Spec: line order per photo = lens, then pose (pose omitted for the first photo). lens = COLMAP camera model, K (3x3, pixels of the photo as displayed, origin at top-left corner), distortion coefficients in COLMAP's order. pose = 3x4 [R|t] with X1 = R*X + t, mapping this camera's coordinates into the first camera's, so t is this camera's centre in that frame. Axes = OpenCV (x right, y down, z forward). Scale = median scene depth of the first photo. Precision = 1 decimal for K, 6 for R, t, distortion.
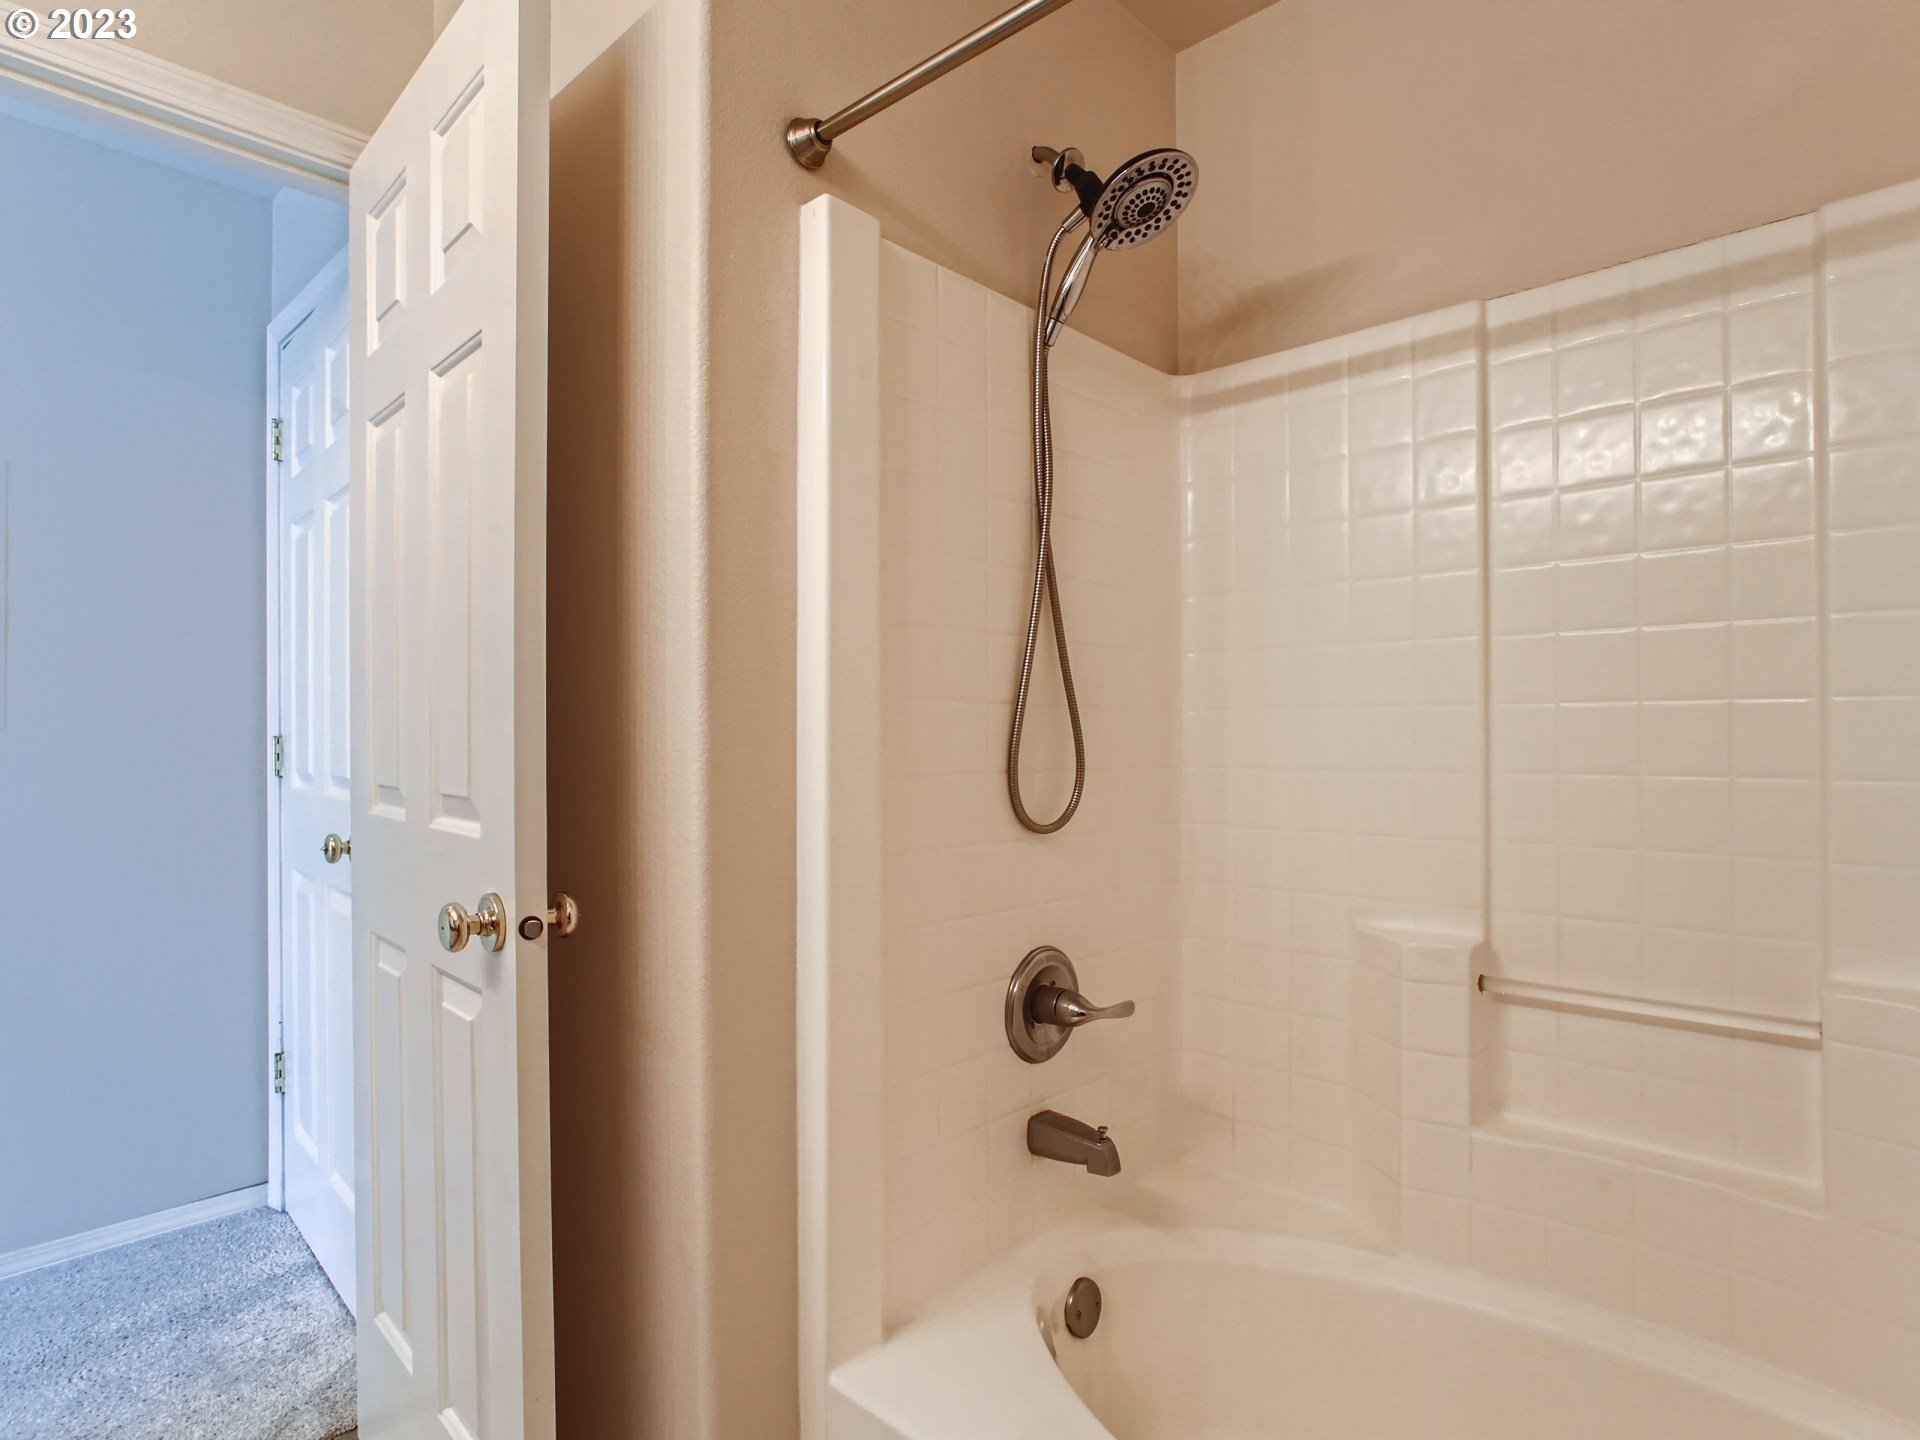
lens RADIAL K [[1039.5, 0, 953.7], [0, 1039.5, 721.8], [0, 0, 1]] dist [-0.036676, 0.018502]
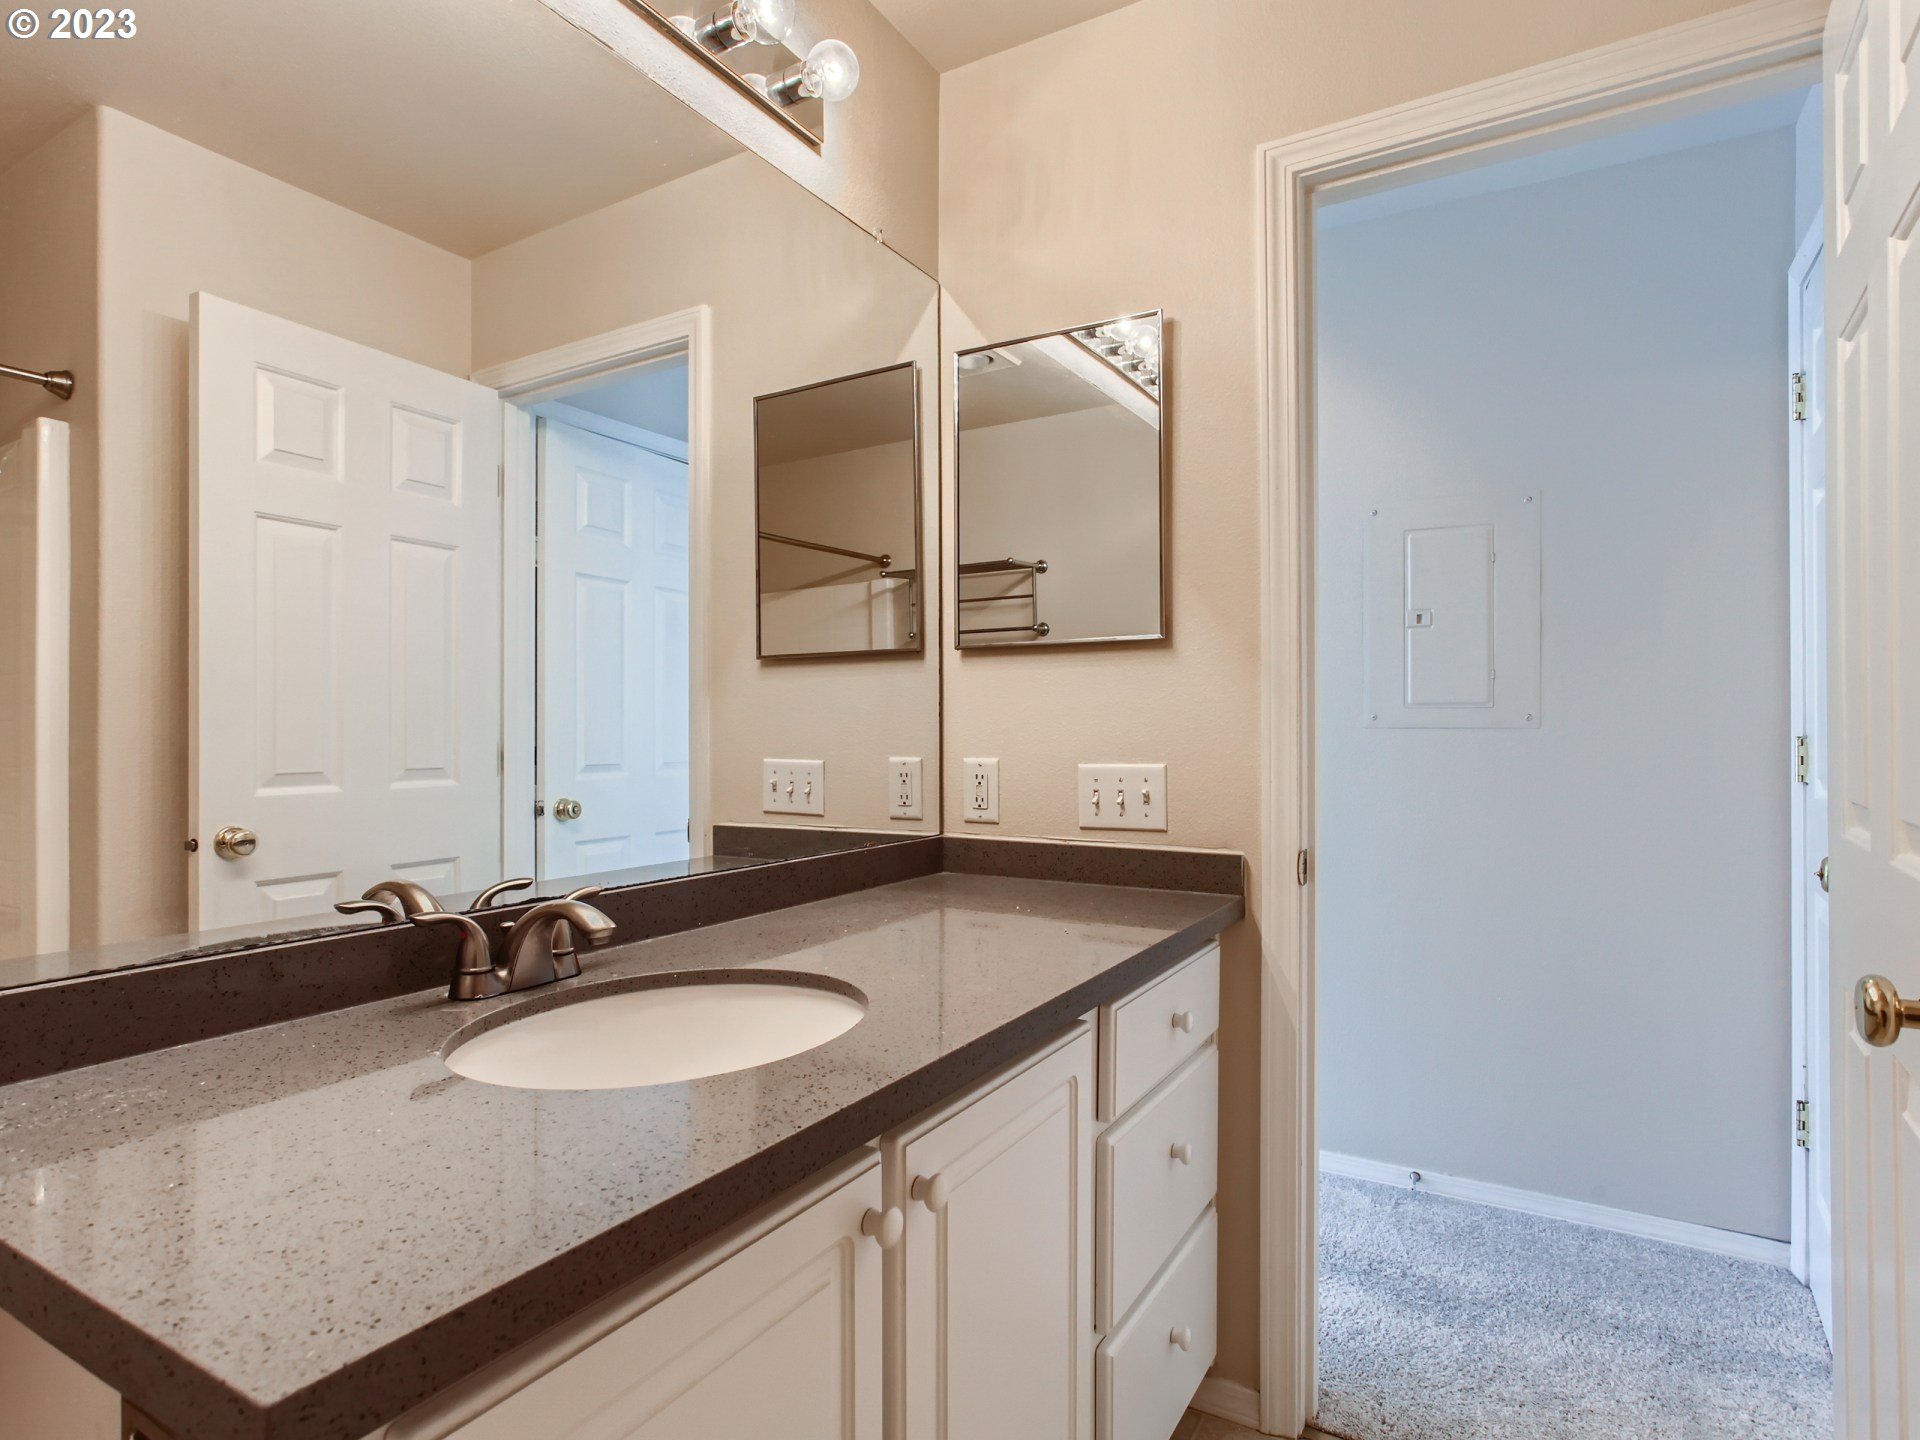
lens RADIAL K [[1039.5, 0, 953.7], [0, 1039.5, 721.8], [0, 0, 1]] dist [-0.036676, 0.018502]
pose [[0.221792, -0.002129, -0.975092, 0.030176], [0.003681, 0.999992, -0.001346, 0.000055], [0.975087, -0.003291, 0.221798, 0.119742]]
